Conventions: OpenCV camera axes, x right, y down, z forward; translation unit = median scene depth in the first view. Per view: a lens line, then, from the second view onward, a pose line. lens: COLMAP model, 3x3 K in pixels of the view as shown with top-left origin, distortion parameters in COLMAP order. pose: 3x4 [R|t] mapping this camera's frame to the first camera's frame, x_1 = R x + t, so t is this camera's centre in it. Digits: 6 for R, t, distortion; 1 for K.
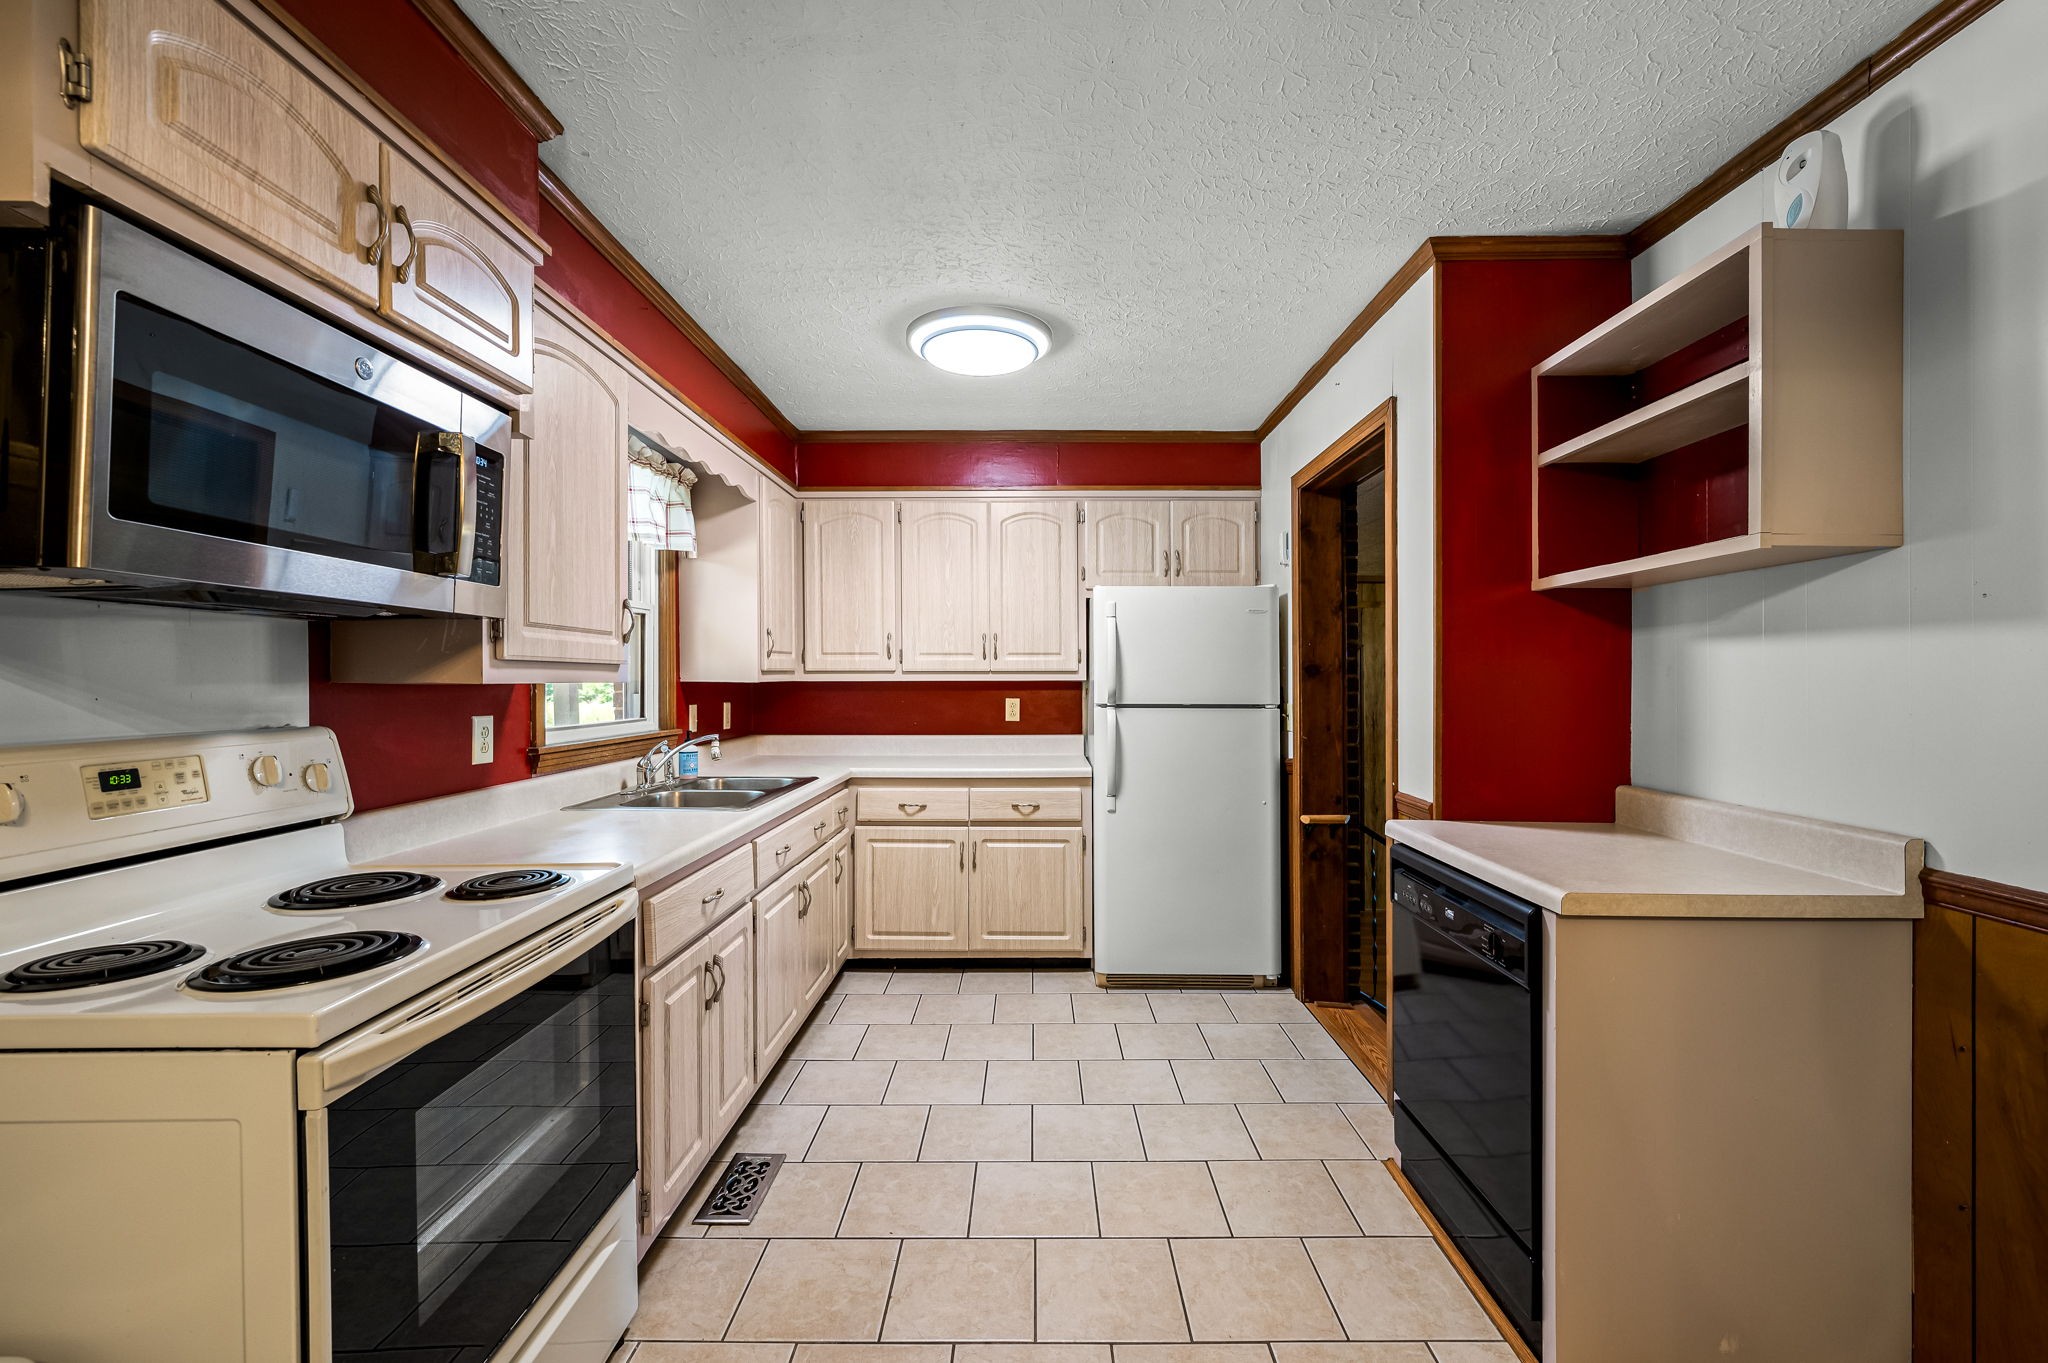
lens RADIAL K [[854.0, 0, 1032.3], [0, 854.0, 688.6], [0, 0, 1]] dist [0.002061, 0.000219]
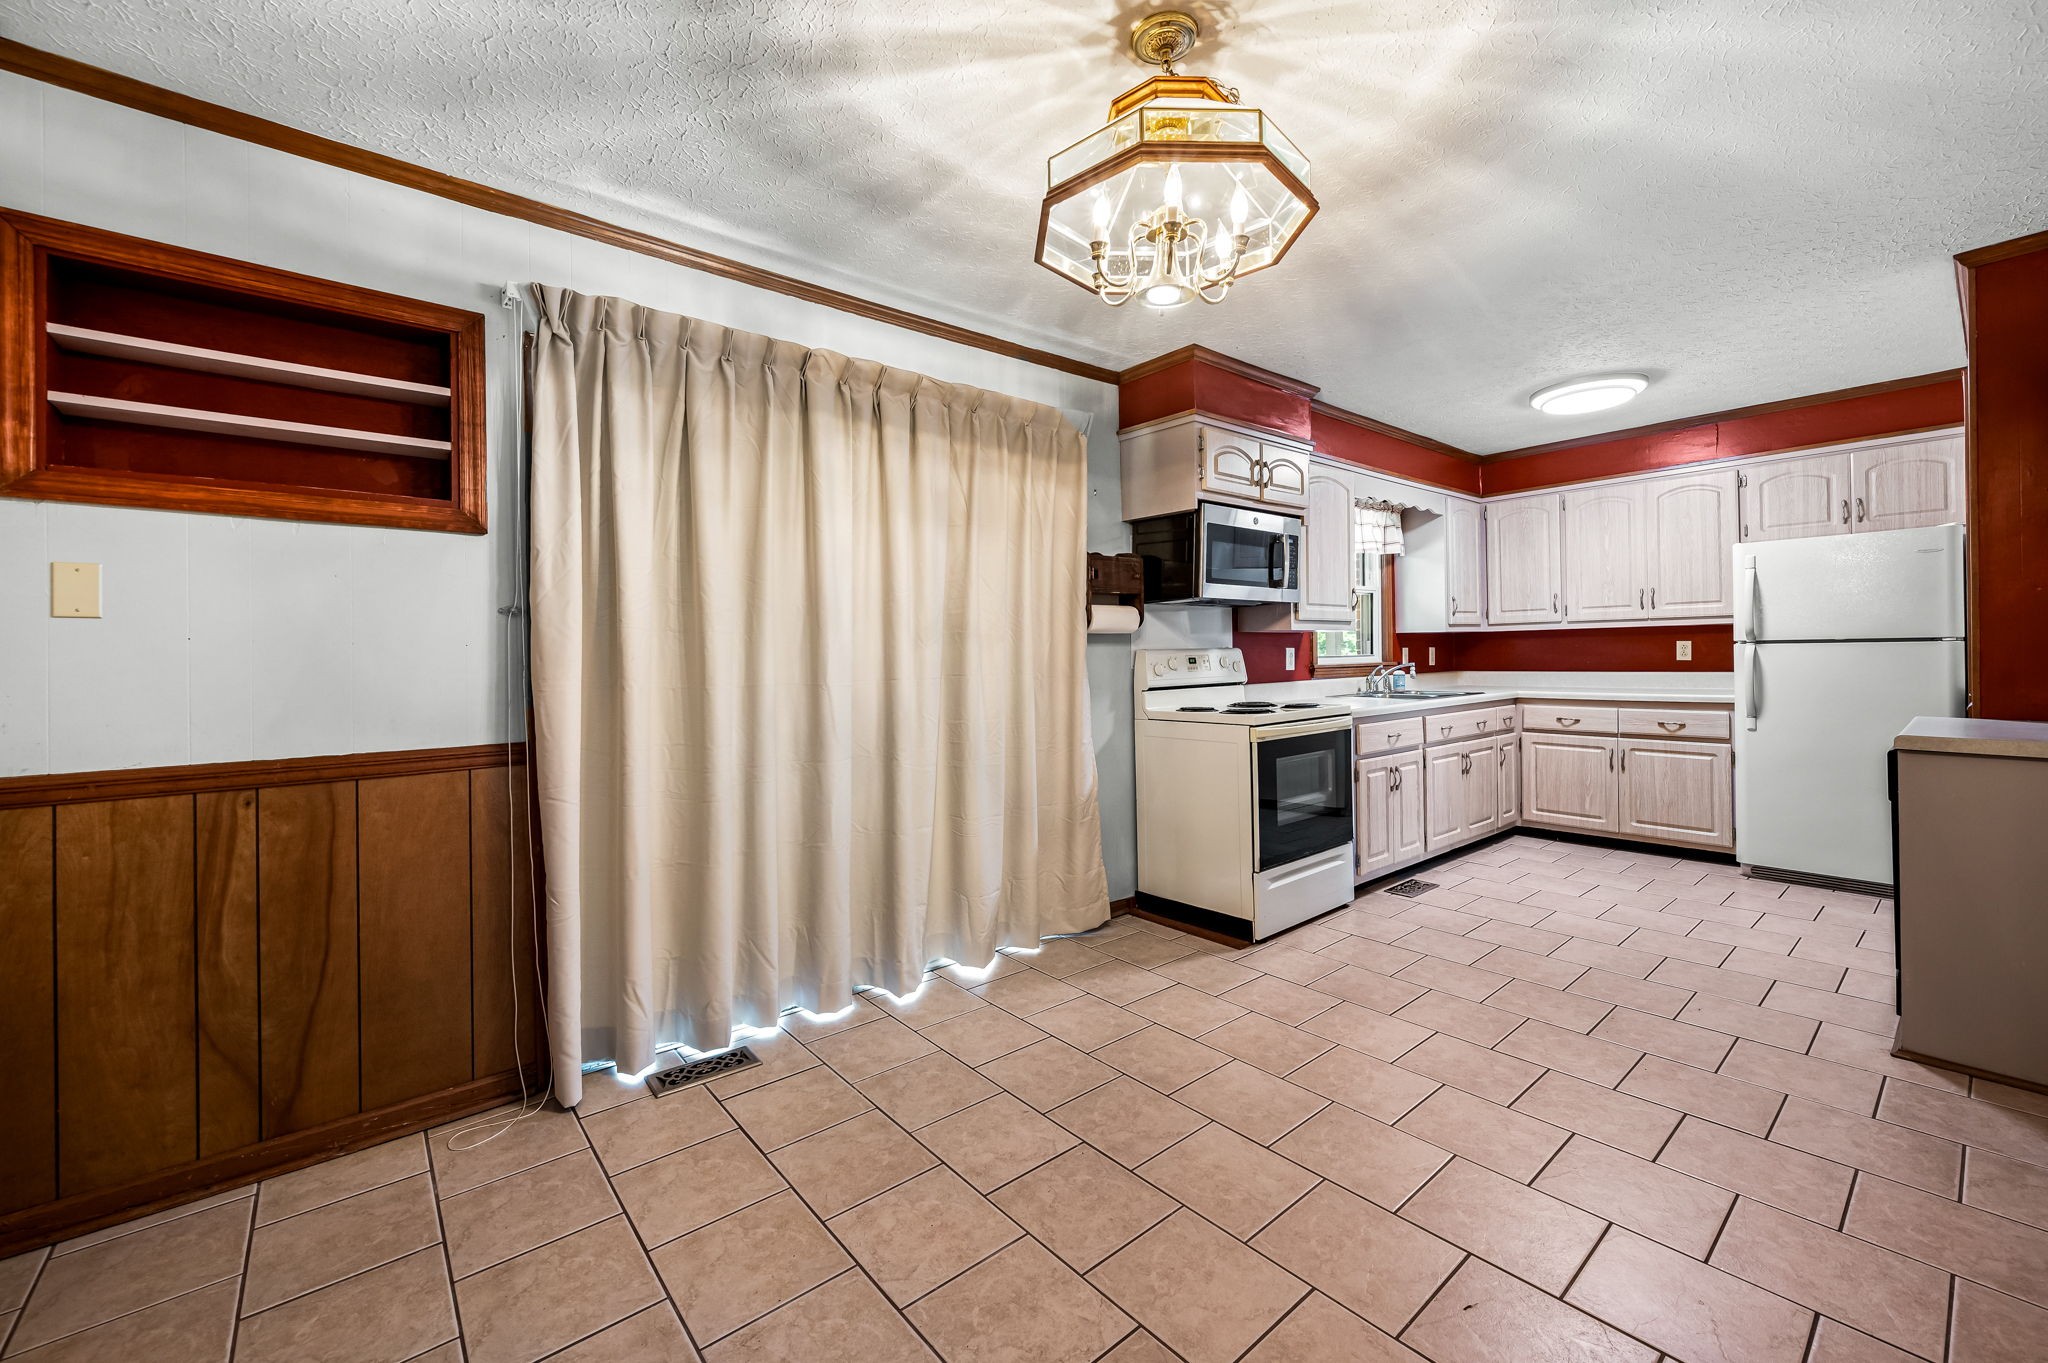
lens RADIAL K [[820.1, 0, 1025.4], [0, 820.1, 662.0], [0, 0, 1]] dist [-0.000119, 0.000208]
pose [[0.642492, -0.004142, -0.766281, 0.384777], [0.009673, 0.999950, 0.002705, 0.042092], [0.766232, -0.009150, 0.642499, -0.631318]]
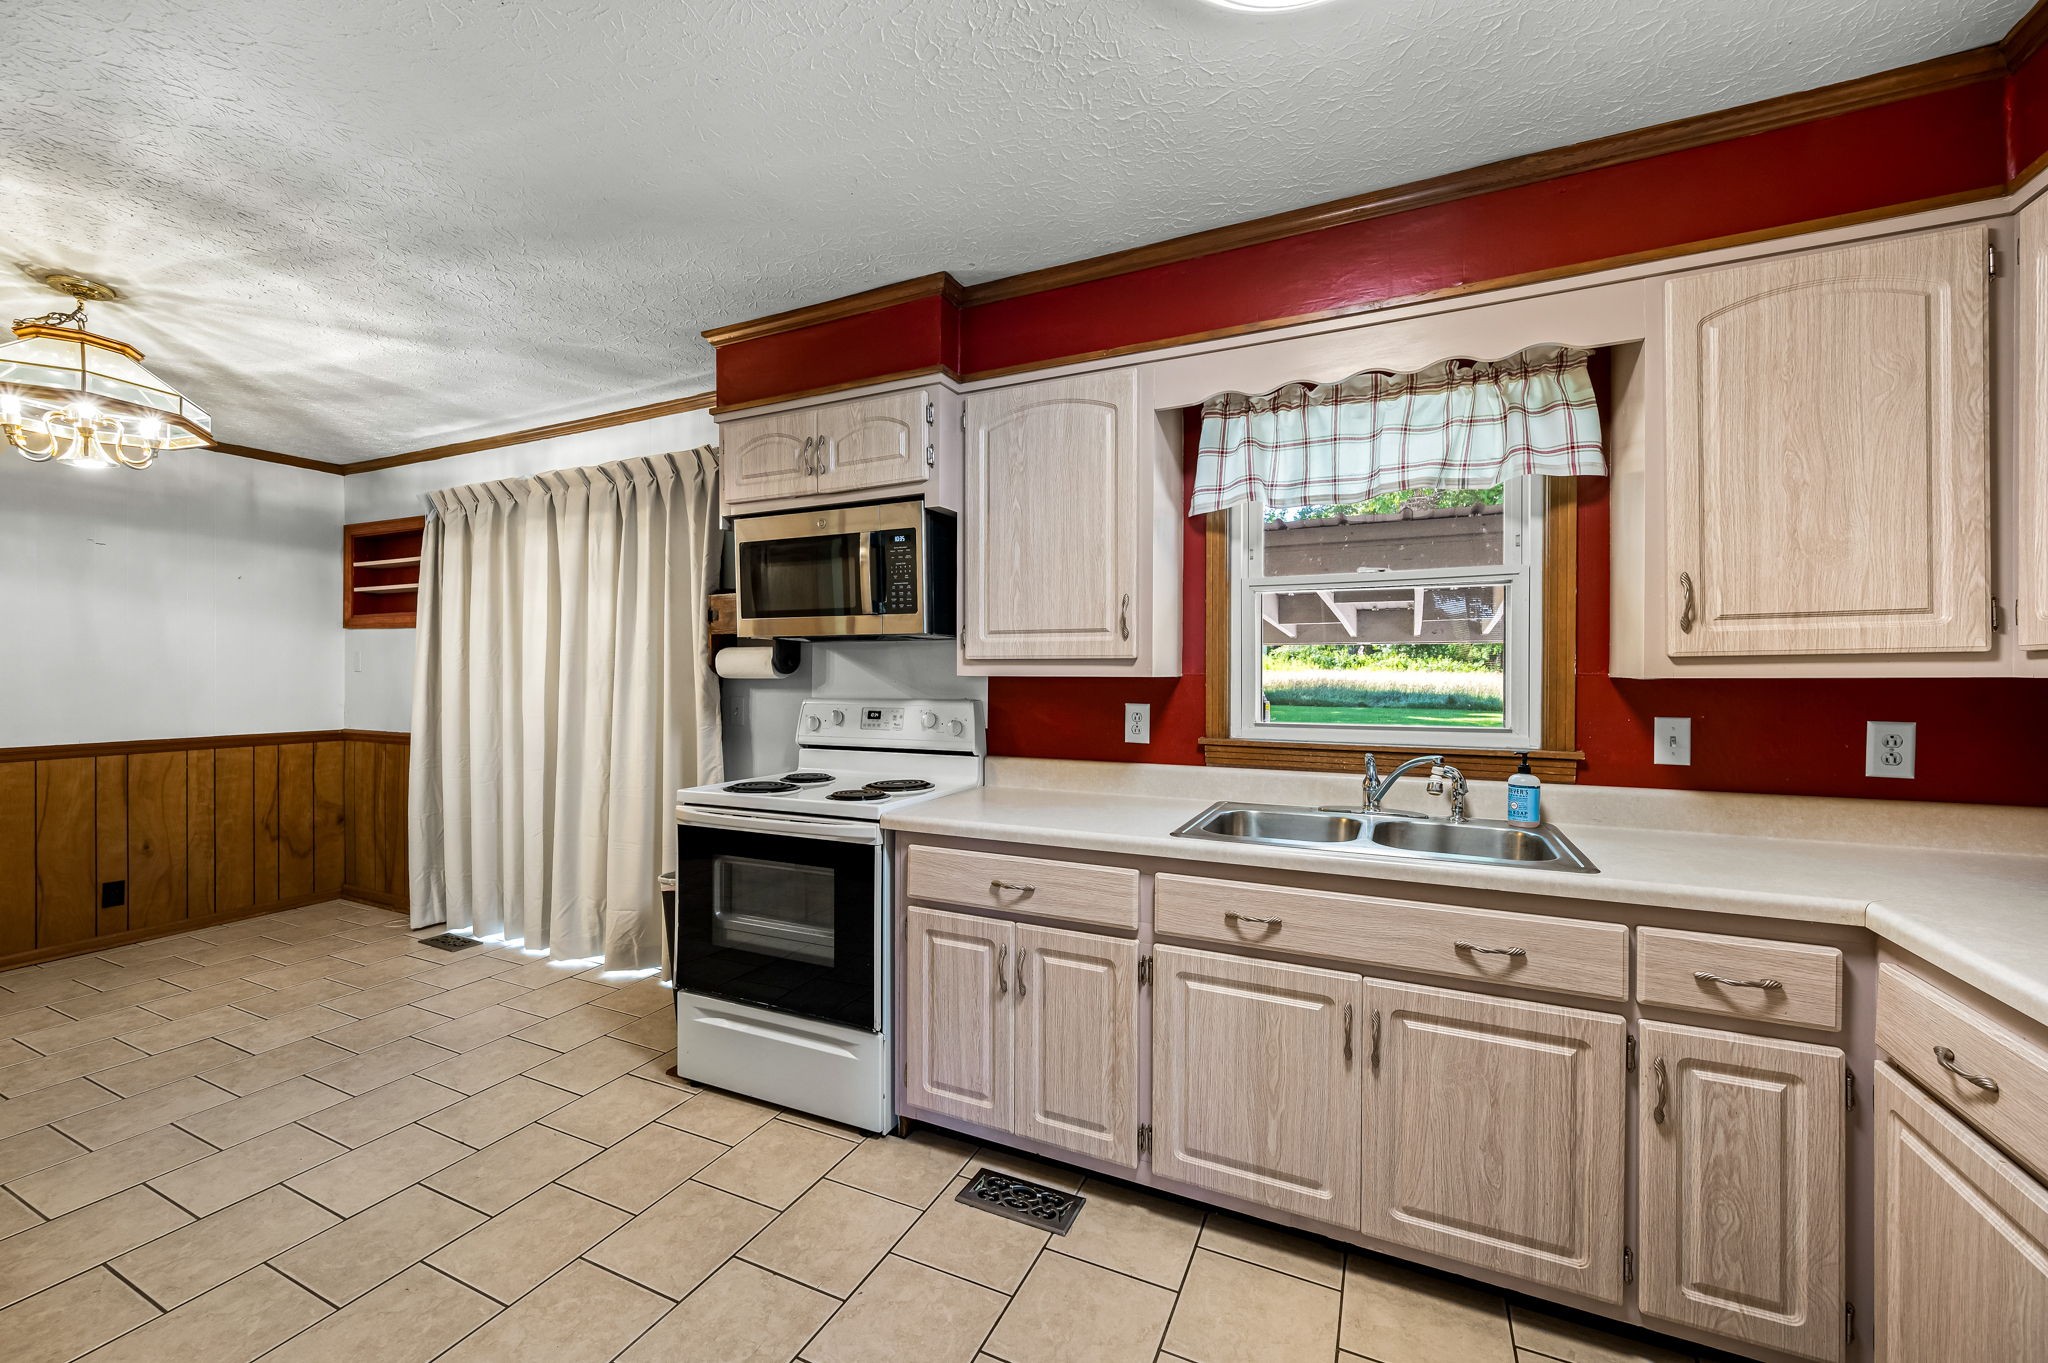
lens RADIAL K [[805.7, 0, 1019.9], [0, 805.7, 685.2], [0, 0, 1]] dist [0.000153, 0.000259]
pose [[-0.426600, 0.009319, -0.904393, 0.350667], [-0.011901, 0.999803, 0.015915, -0.007766], [0.904362, 0.017552, -0.426404, 1.013925]]
